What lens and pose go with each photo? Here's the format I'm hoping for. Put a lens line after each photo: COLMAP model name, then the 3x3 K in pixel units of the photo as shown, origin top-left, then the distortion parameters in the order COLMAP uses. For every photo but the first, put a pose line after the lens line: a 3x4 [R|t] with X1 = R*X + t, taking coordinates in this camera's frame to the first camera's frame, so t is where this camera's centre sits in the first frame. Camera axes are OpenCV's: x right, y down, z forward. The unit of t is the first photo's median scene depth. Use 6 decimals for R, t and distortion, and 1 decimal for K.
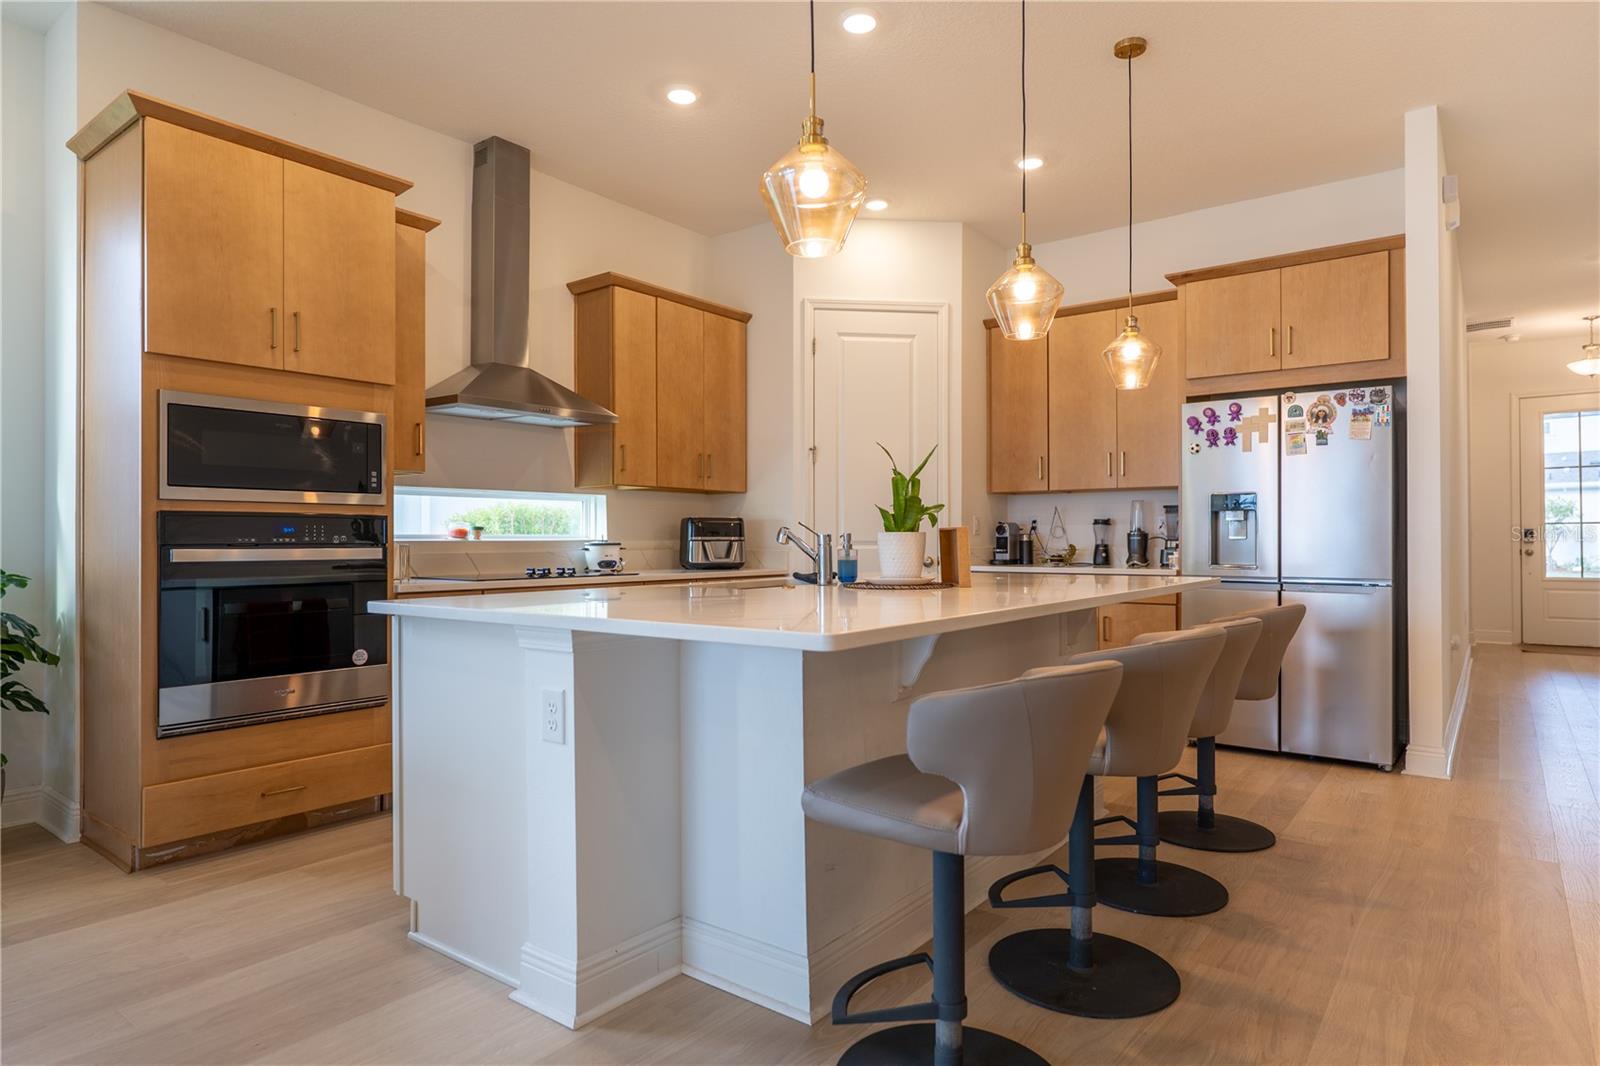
lens RADIAL K [[905.9, 0, 800.0], [0, 905.9, 533.0], [0, 0, 1]] dist [0.000196, 0.000016]
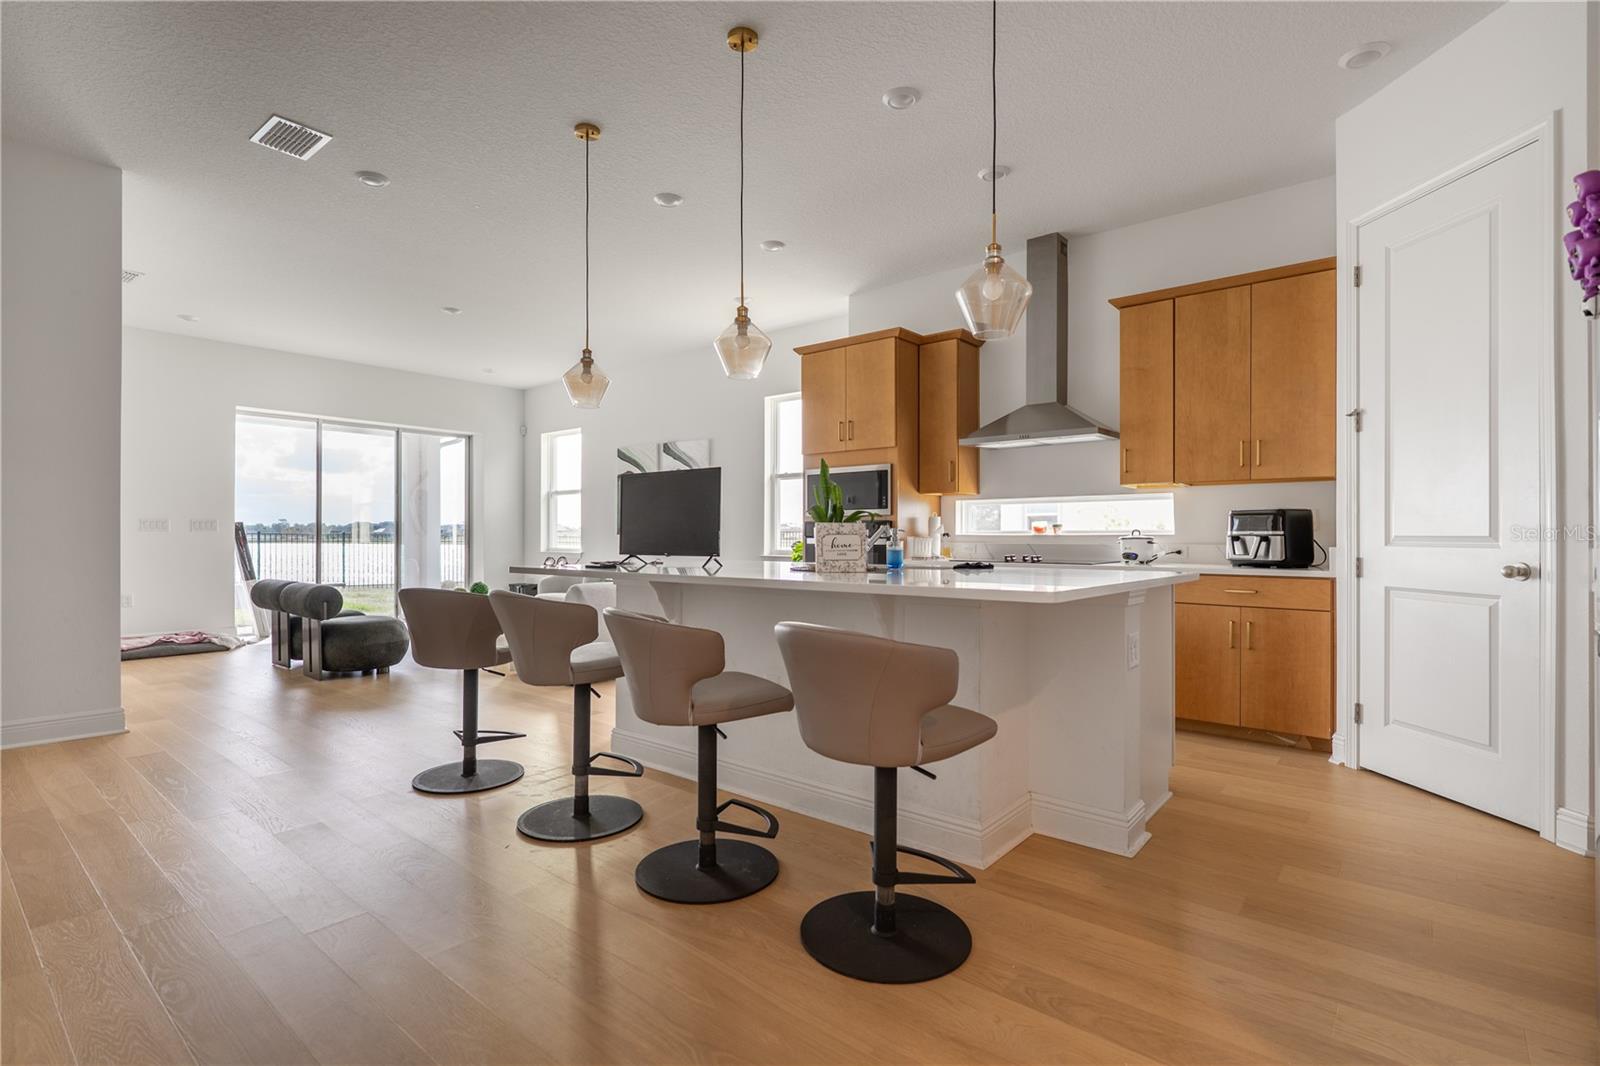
lens RADIAL K [[756.9, 0, 800.0], [0, 756.9, 533.0], [0, 0, 1]] dist [-0.003088, -0.000470]
pose [[-0.035556, -0.006180, -0.999349, 0.781253], [0.010404, 0.999924, -0.006553, 0.009297], [0.999314, -0.010630, -0.035490, 0.658260]]
